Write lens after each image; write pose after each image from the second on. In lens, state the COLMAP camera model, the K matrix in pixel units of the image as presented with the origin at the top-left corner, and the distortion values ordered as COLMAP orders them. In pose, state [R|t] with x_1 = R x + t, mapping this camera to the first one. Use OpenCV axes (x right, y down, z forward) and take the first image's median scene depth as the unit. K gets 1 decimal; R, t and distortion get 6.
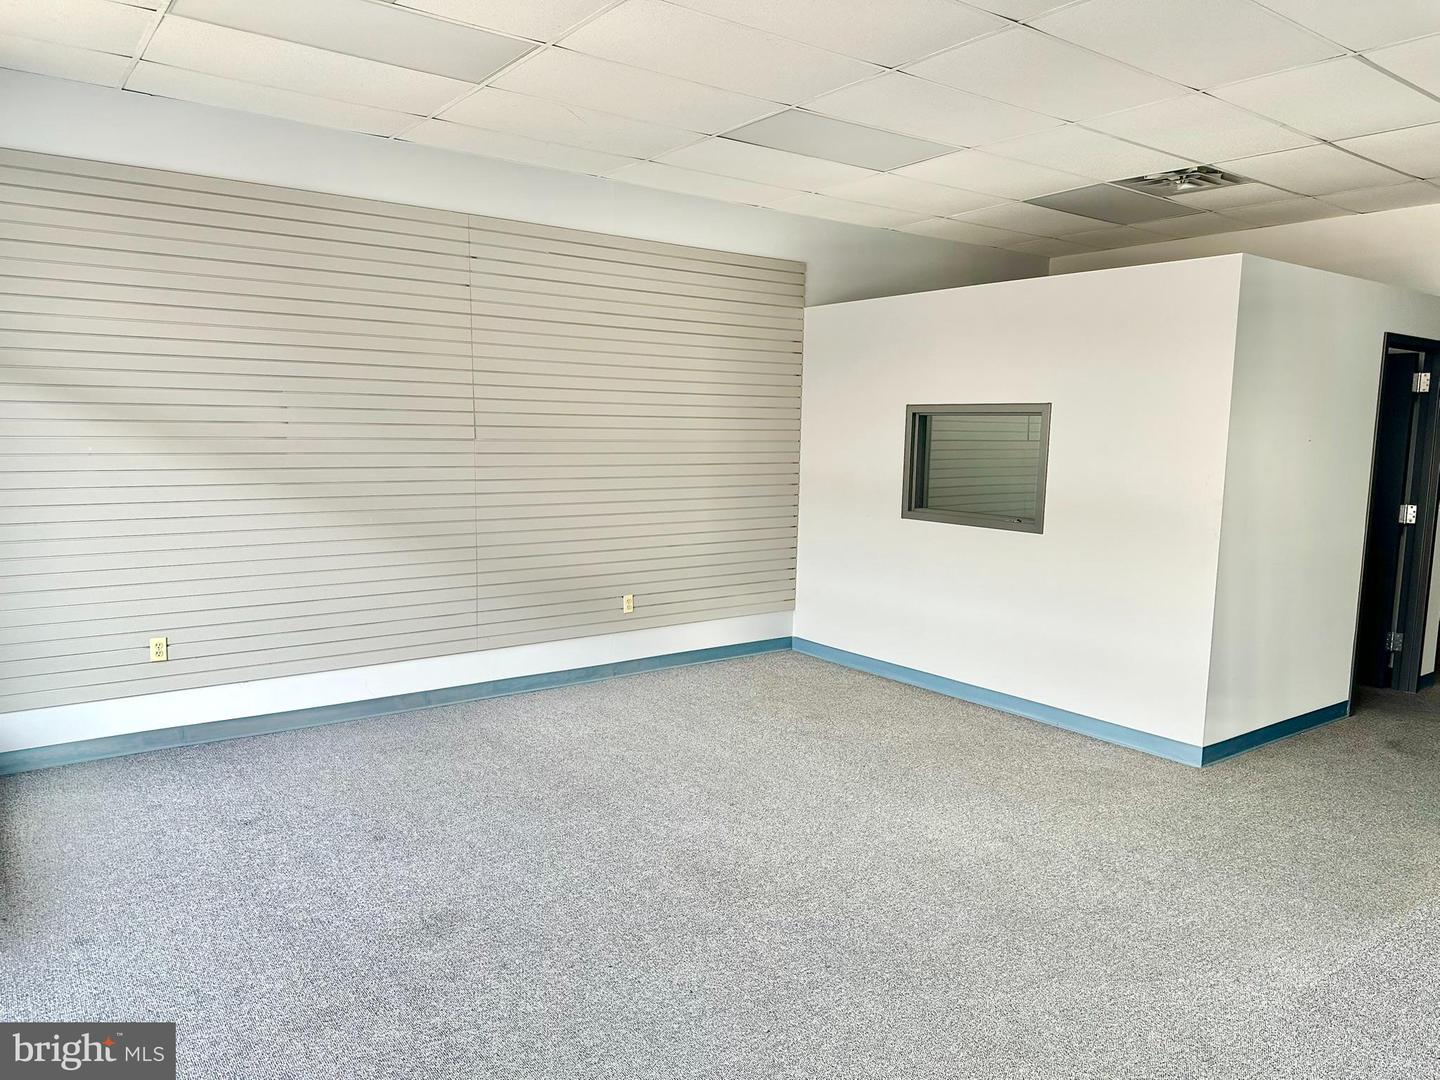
lens RADIAL K [[1004.4, 0, 724.6], [0, 1004.4, 543.6], [0, 0, 1]] dist [0.081767, -0.091423]
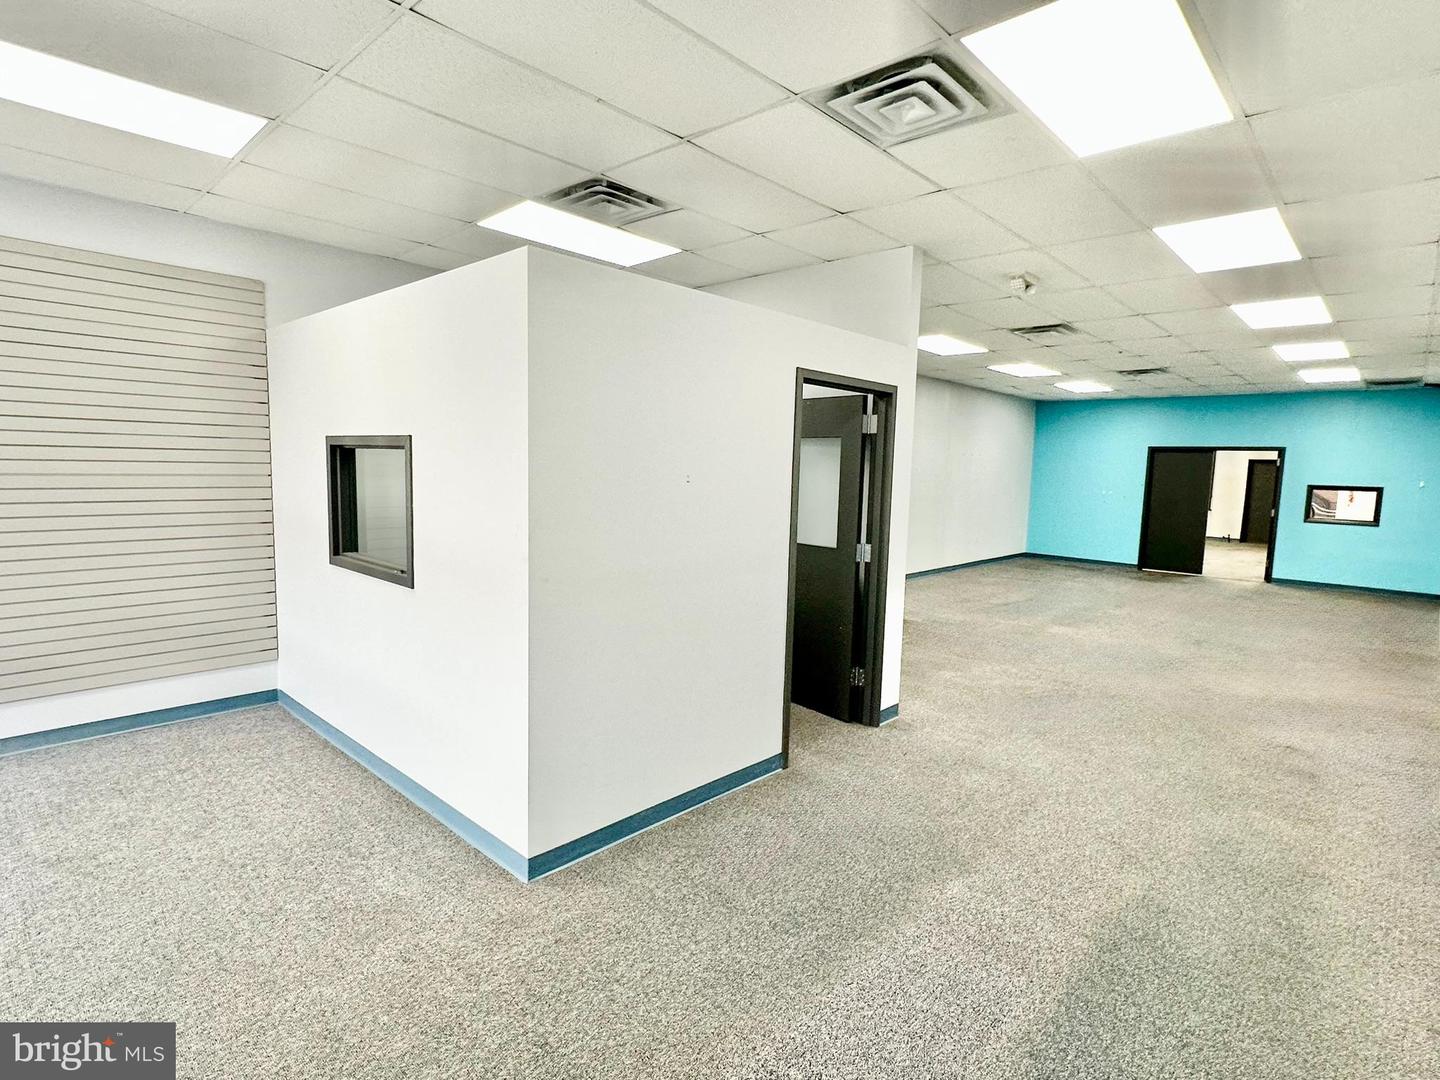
lens RADIAL K [[741.4, 0, 721.0], [0, 741.4, 540.2], [0, 0, 1]] dist [-0.002122, 0.000413]
pose [[0.982919, -0.009843, 0.183773, 0.285674], [0.012802, 0.999807, -0.014921, -0.023308], [-0.183591, 0.017019, 0.982855, 0.215142]]
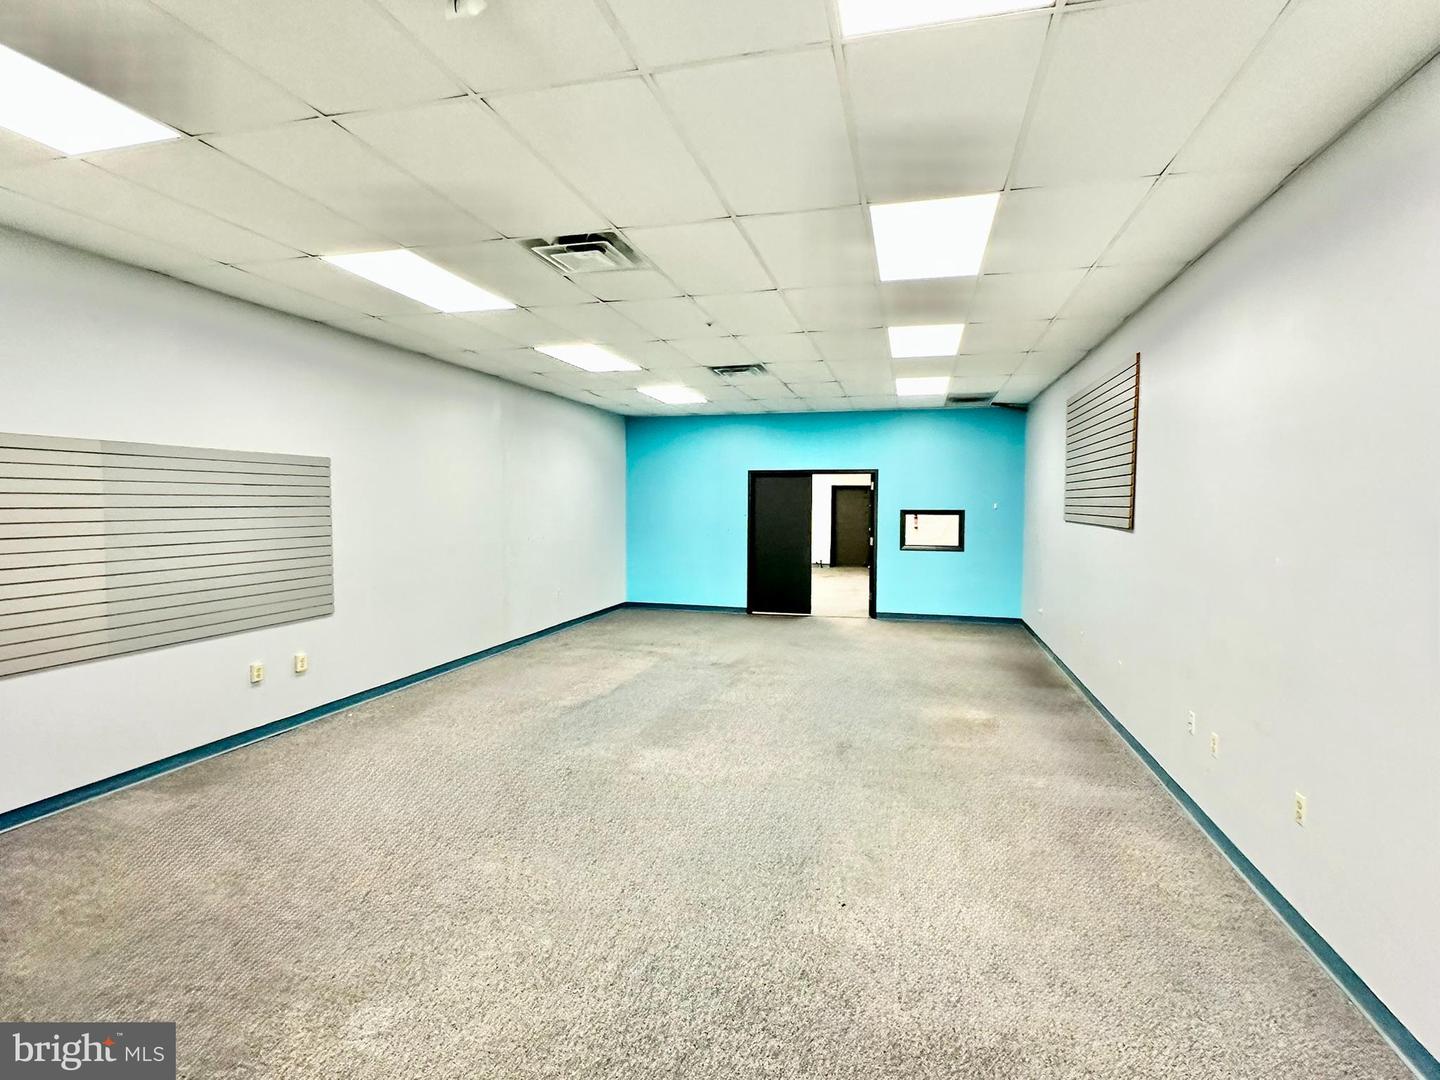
lens RADIAL K [[741.4, 0, 721.0], [0, 741.4, 540.2], [0, 0, 1]] dist [-0.002122, 0.000413]
pose [[0.779704, -0.048618, 0.624258, 0.407699], [0.085990, 0.995849, -0.029844, -0.042925], [-0.620216, 0.076949, 0.780648, 0.365436]]
